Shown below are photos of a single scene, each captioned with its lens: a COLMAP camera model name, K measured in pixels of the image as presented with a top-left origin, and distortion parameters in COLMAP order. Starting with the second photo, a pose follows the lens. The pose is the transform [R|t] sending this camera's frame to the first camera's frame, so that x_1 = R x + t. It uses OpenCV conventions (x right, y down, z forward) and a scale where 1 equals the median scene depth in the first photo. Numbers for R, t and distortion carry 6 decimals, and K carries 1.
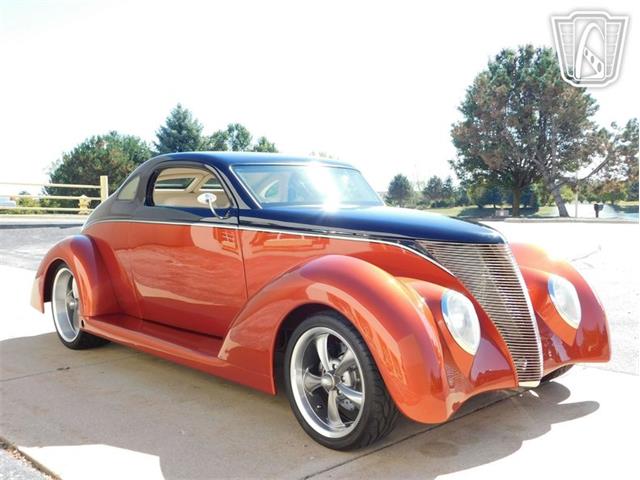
lens RADIAL K [[733.6, 0, 320.0], [0, 733.6, 240.0], [0, 0, 1]] dist [-0.000439, 0.000441]
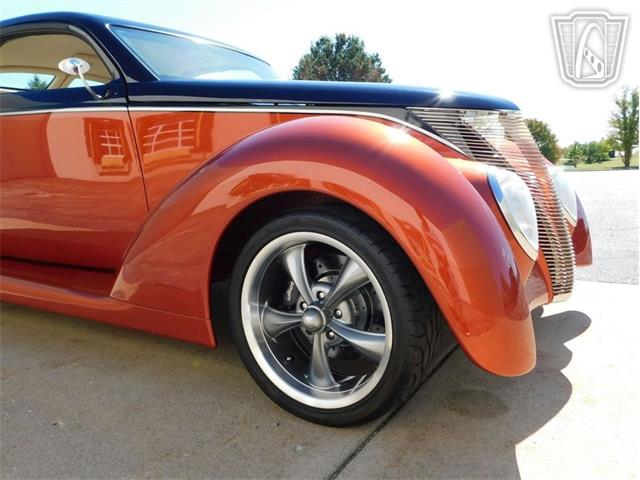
lens RADIAL K [[523.0, 0, 320.0], [0, 523.0, 240.0], [0, 0, 1]] dist [0.011775, 0.004848]
pose [[0.959803, -0.054992, 0.275234, -0.093771], [0.035150, 0.996449, 0.076517, 0.085862], [-0.278464, -0.063767, 0.958327, 0.538892]]
